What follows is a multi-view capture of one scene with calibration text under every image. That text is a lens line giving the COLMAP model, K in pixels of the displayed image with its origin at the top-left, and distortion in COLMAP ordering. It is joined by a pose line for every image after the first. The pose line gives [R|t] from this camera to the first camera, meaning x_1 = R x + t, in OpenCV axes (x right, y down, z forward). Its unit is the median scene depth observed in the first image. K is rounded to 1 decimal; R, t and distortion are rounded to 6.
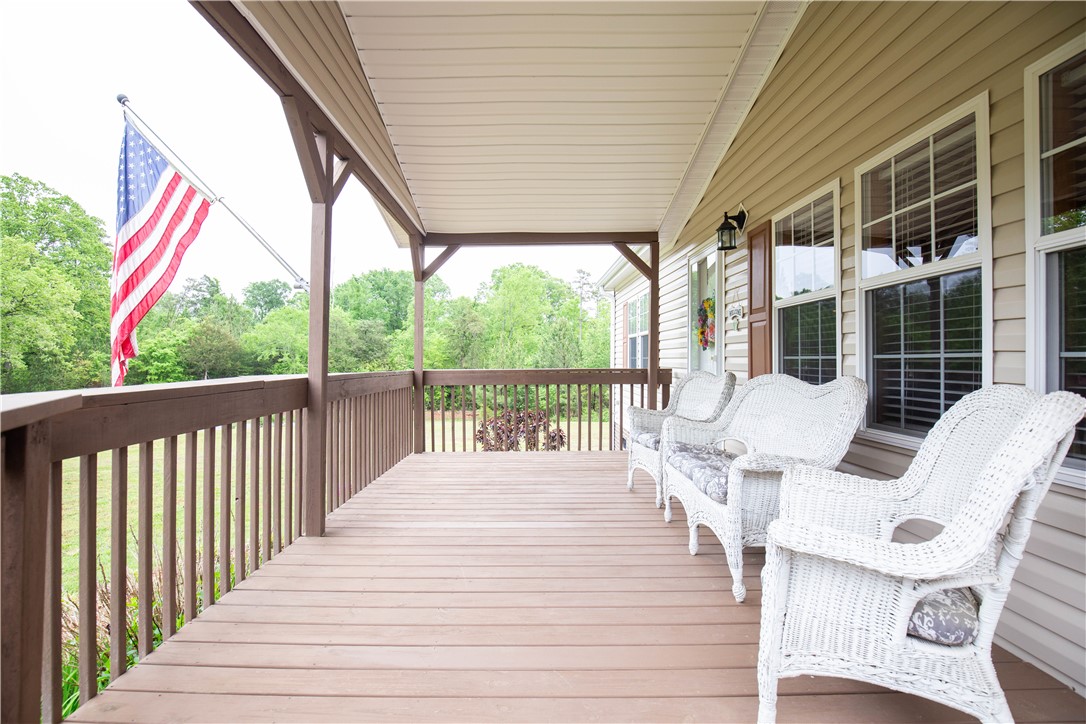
lens RADIAL K [[493.6, 0, 543.0], [0, 493.6, 362.0], [0, 0, 1]] dist [-0.014384, 0.000367]
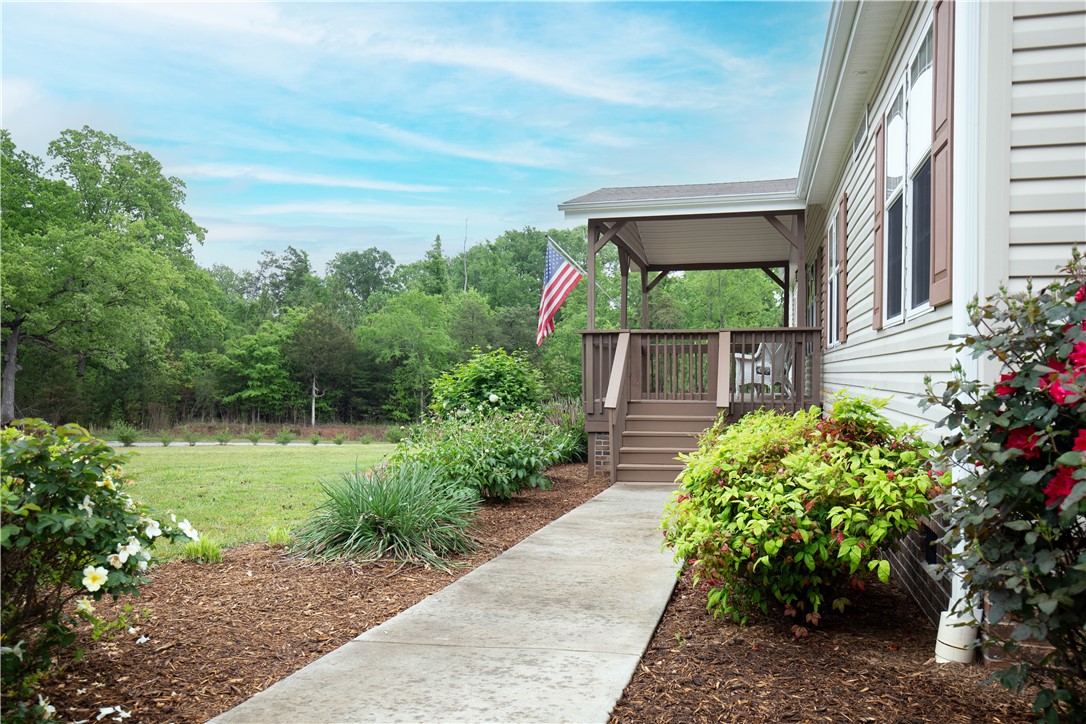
lens RADIAL K [[873.3, 0, 543.0], [0, 873.3, 362.0], [0, 0, 1]] dist [0.006772, 0.000835]
pose [[0.963014, 0.005053, -0.269405, 0.024355], [-0.009534, 0.999837, -0.015326, 0.013827], [0.269283, 0.017327, 0.962905, -0.216621]]
